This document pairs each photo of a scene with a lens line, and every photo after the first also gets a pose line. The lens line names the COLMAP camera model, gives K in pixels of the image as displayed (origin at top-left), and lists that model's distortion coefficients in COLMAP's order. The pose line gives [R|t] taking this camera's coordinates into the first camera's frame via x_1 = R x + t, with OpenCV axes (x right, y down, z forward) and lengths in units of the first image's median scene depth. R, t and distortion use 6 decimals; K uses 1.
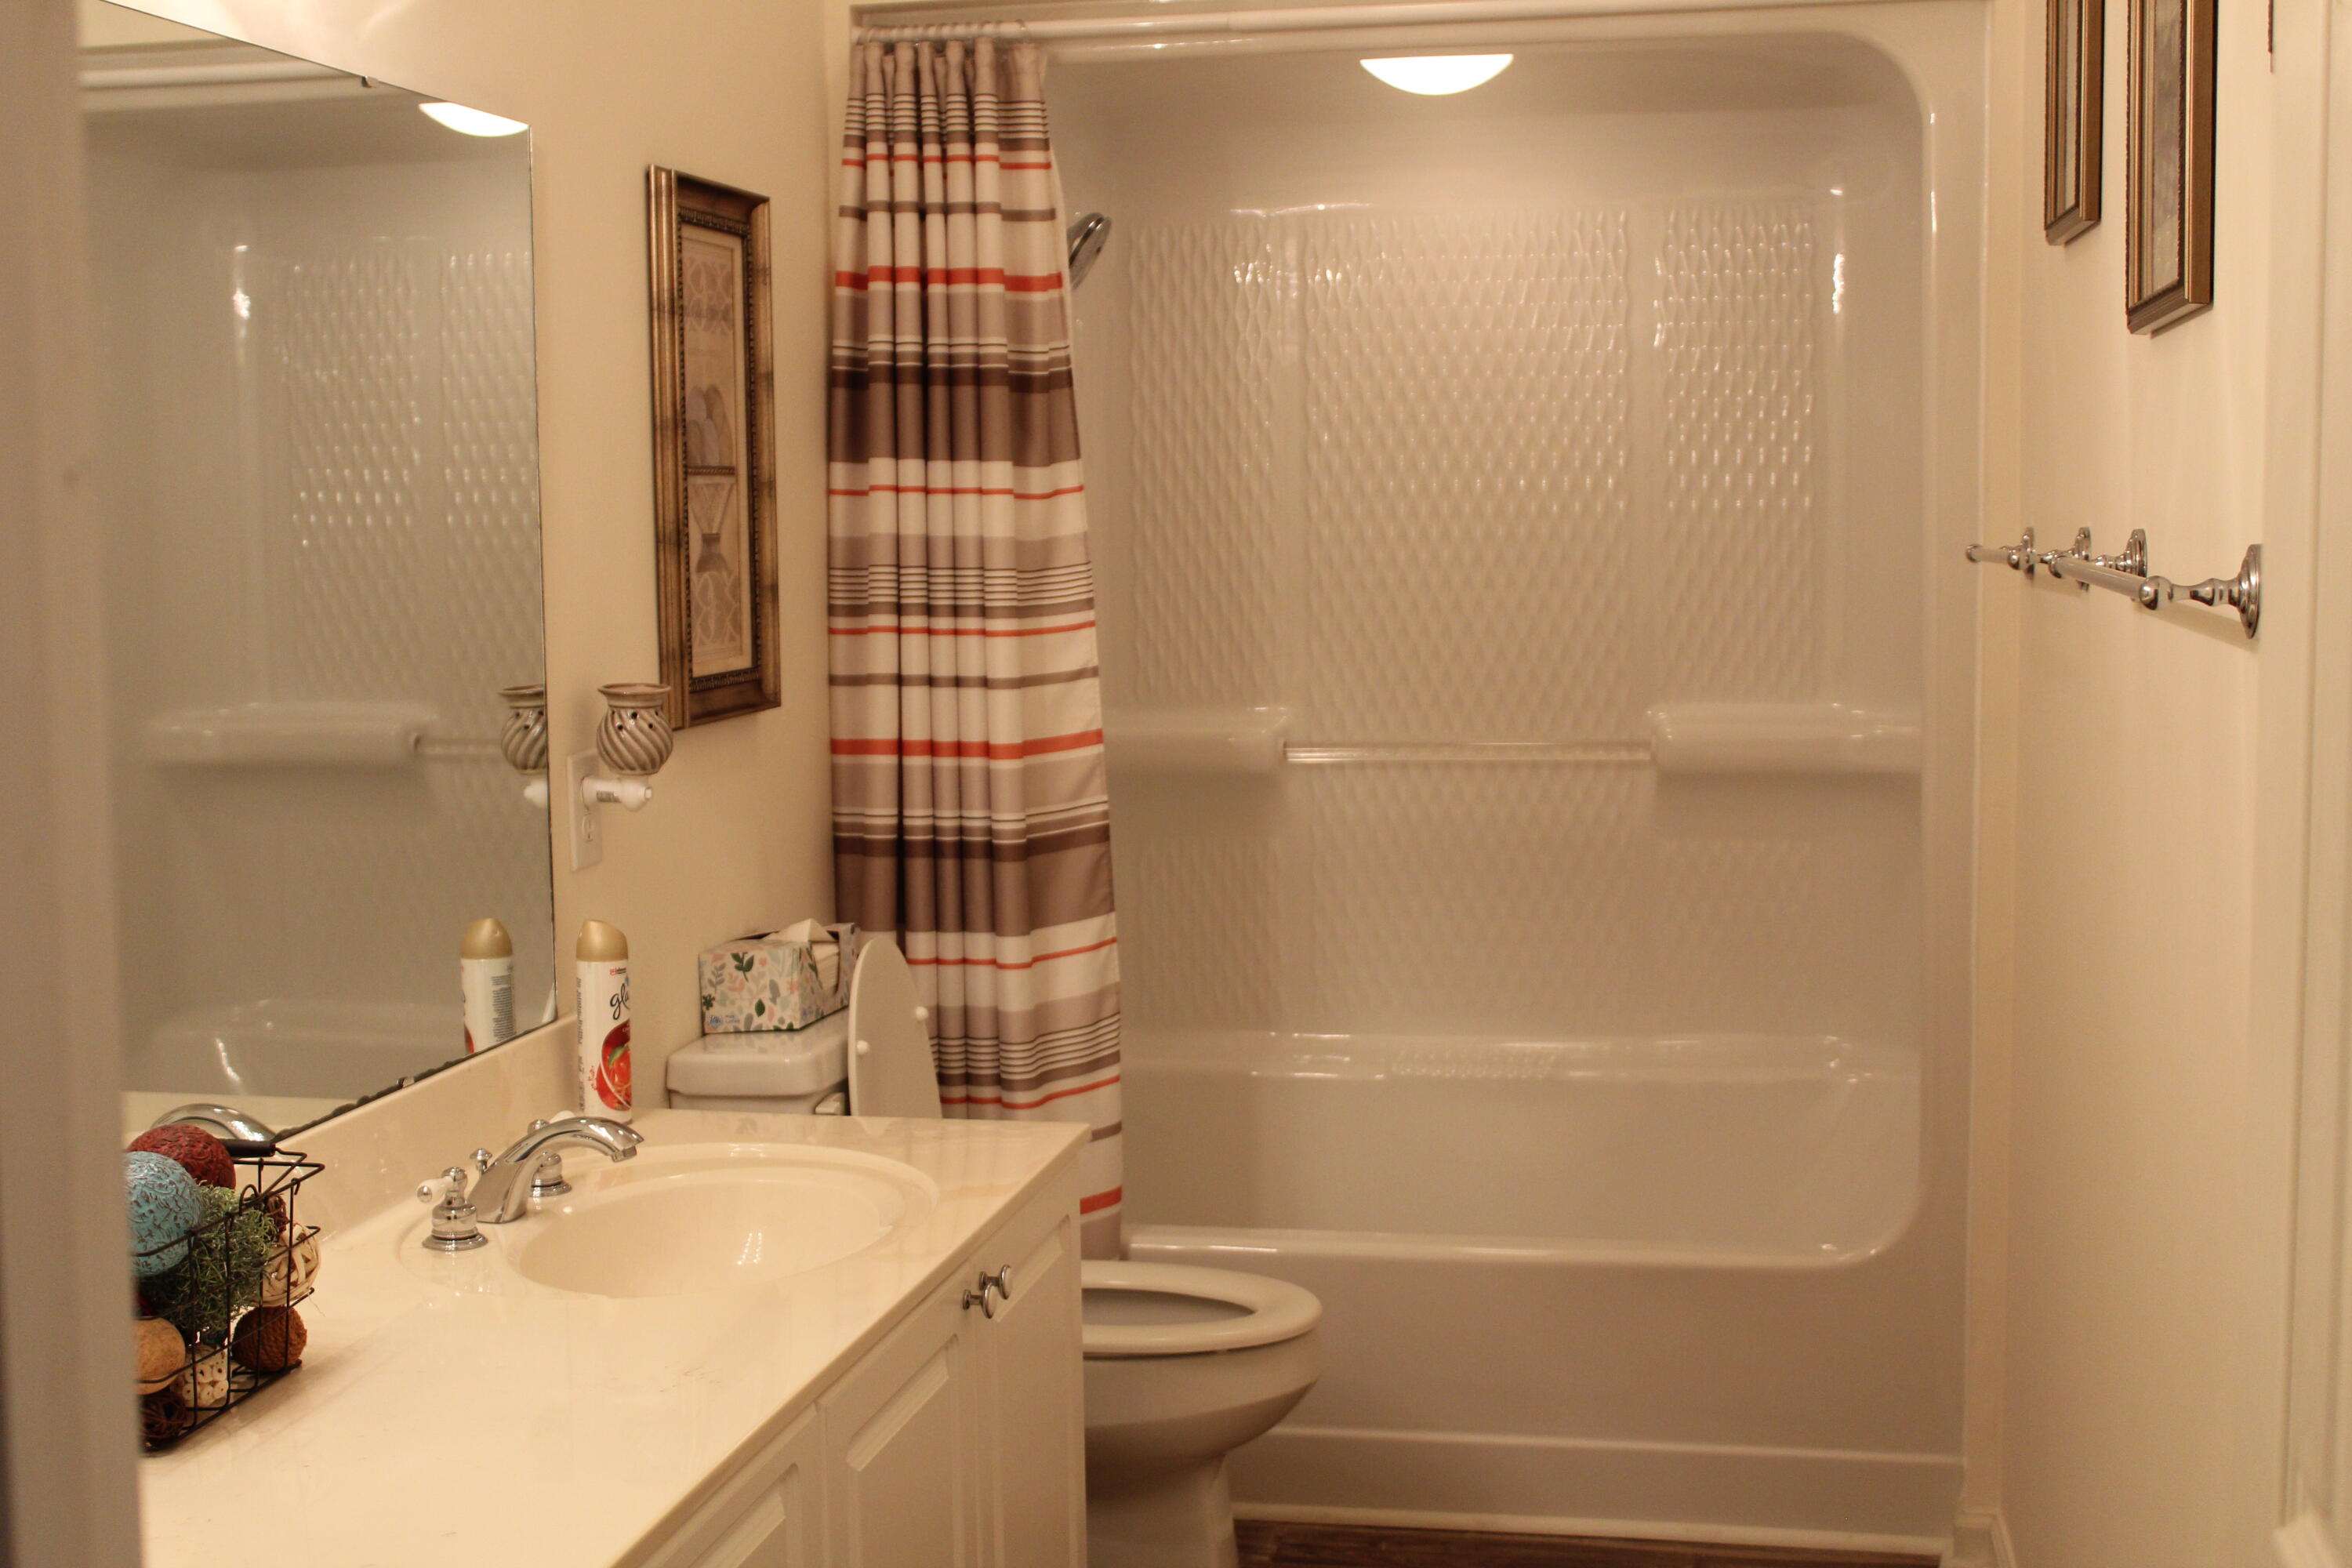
lens RADIAL K [[2953.9, 0, 1145.7], [0, 2953.9, 789.2], [0, 0, 1]] dist [-0.095451, 0.179633]
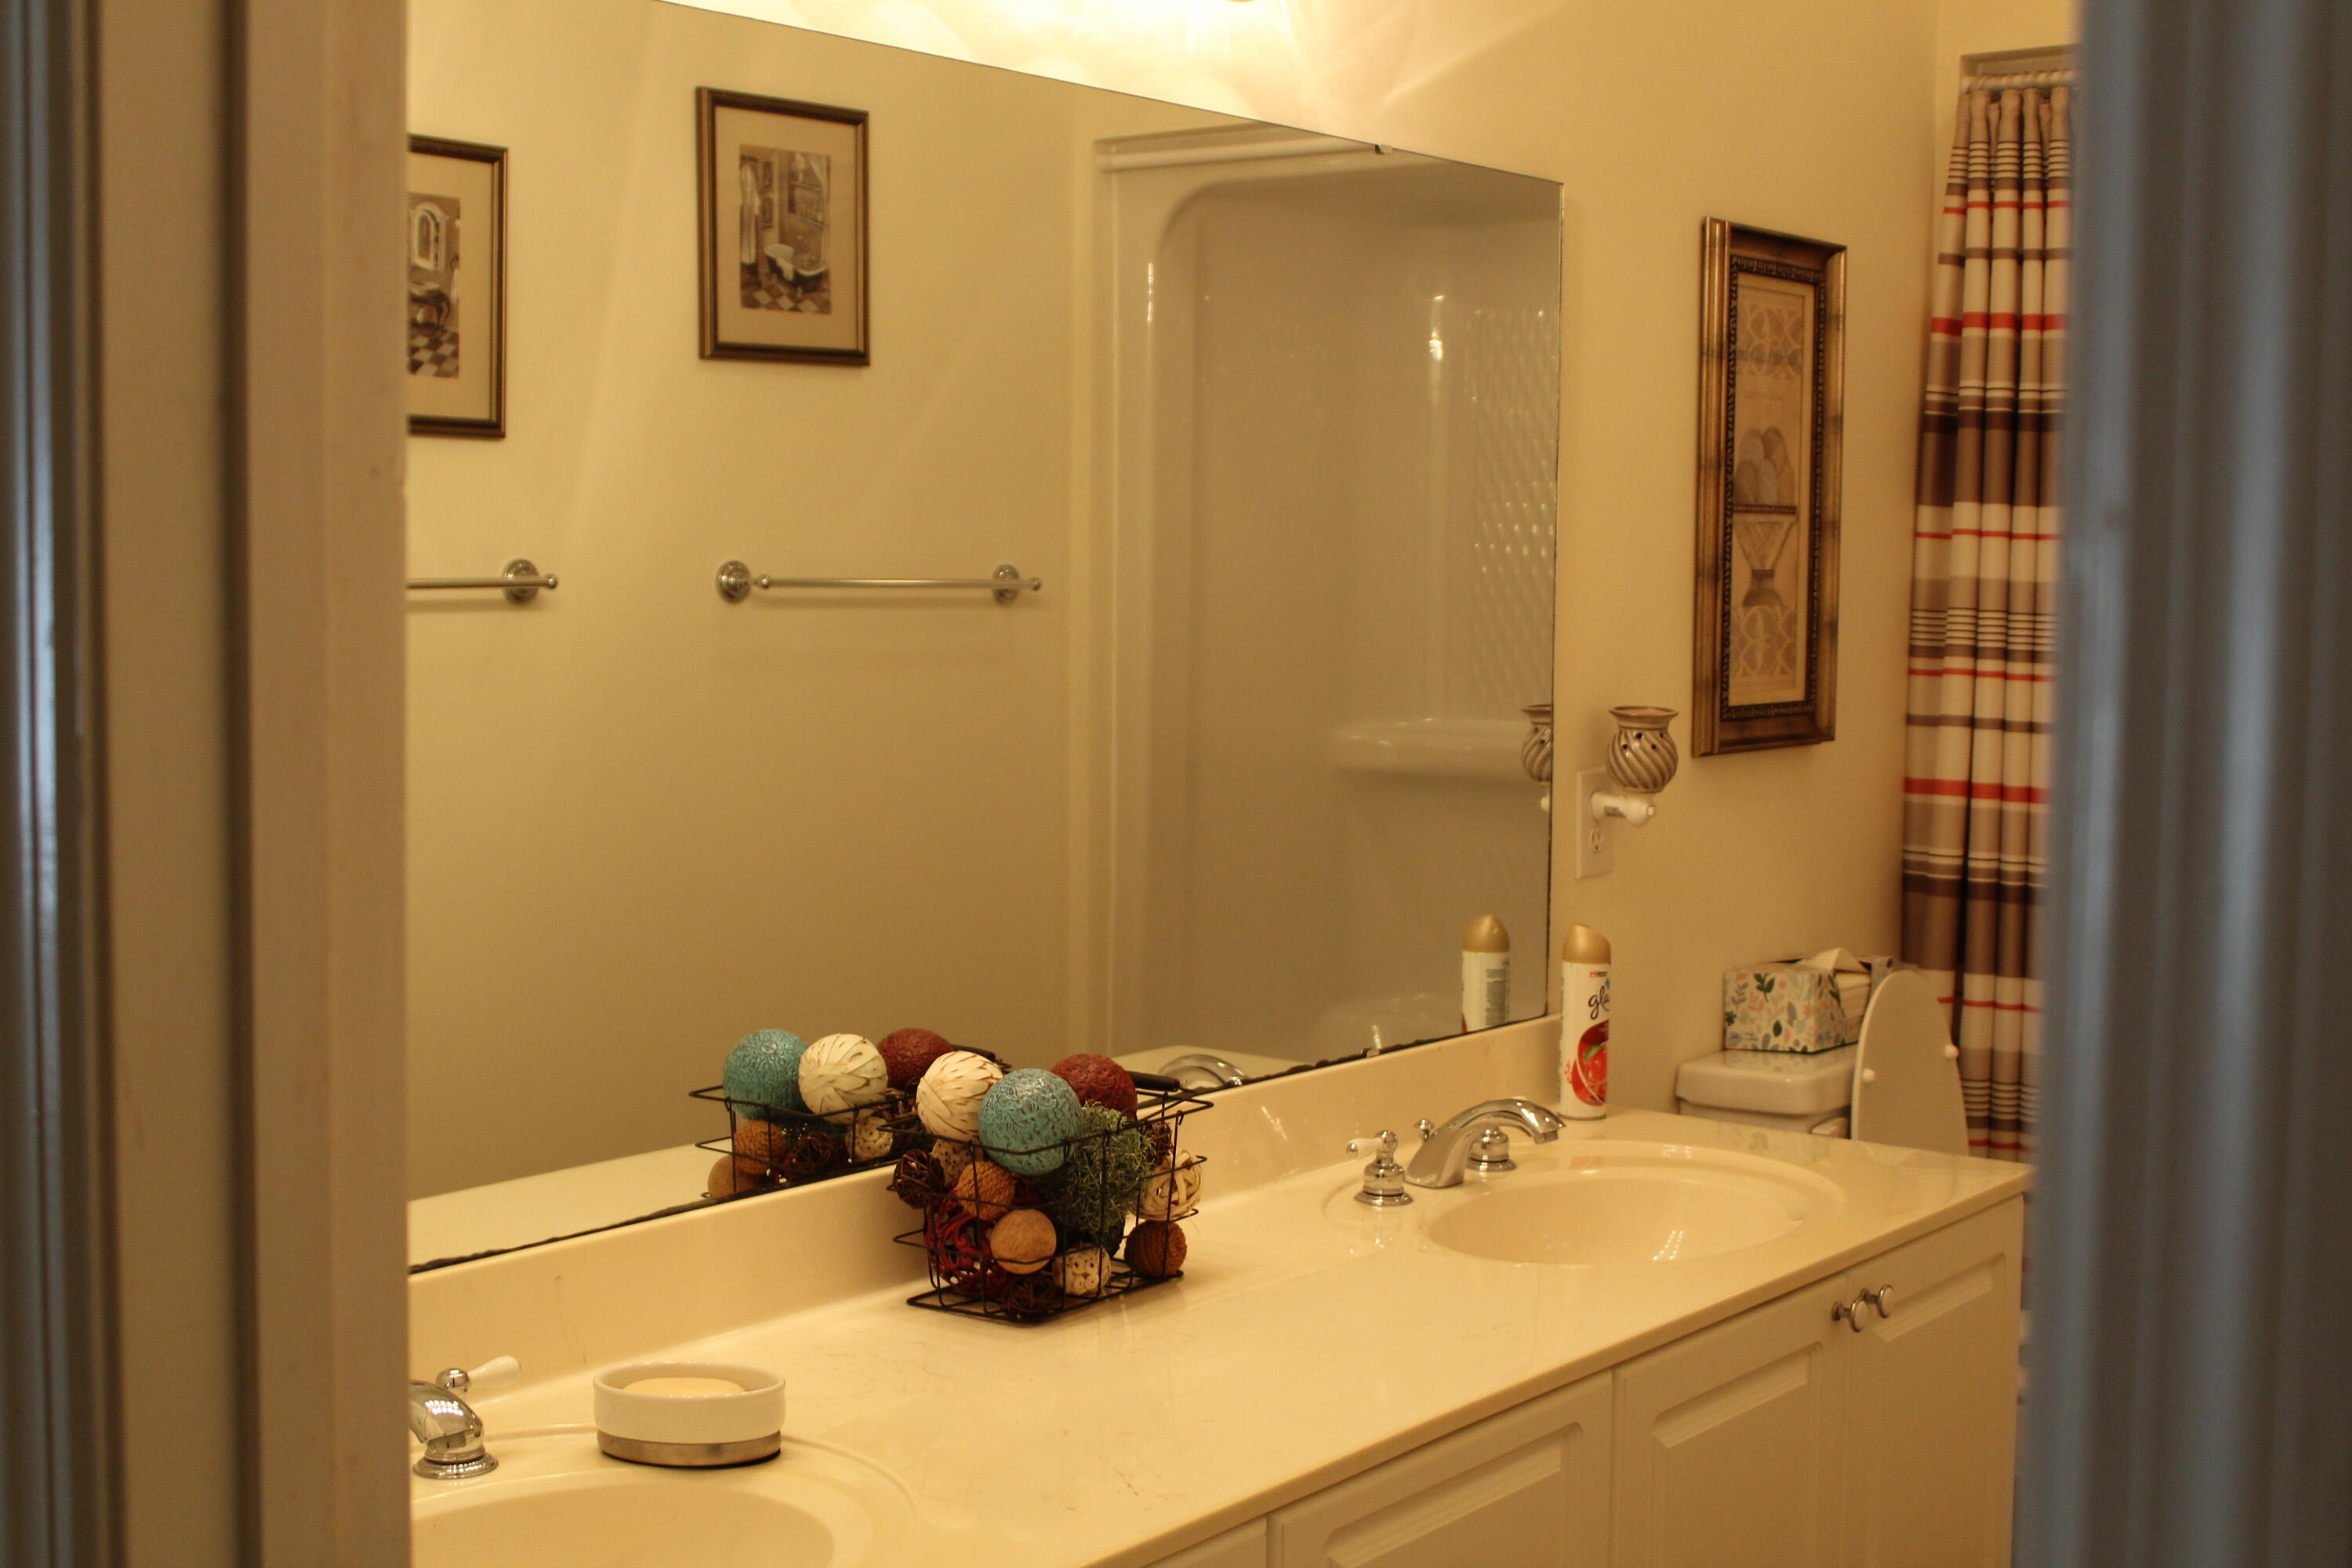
lens RADIAL K [[2952.0, 0, 1158.9], [0, 2952.0, 787.9], [0, 0, 1]] dist [-0.040331, -0.035601]
pose [[0.896919, 0.061323, -0.437923, 0.122221], [-0.068188, 0.997672, 0.000048, 0.004667], [0.436907, 0.029818, 0.899012, -0.026786]]
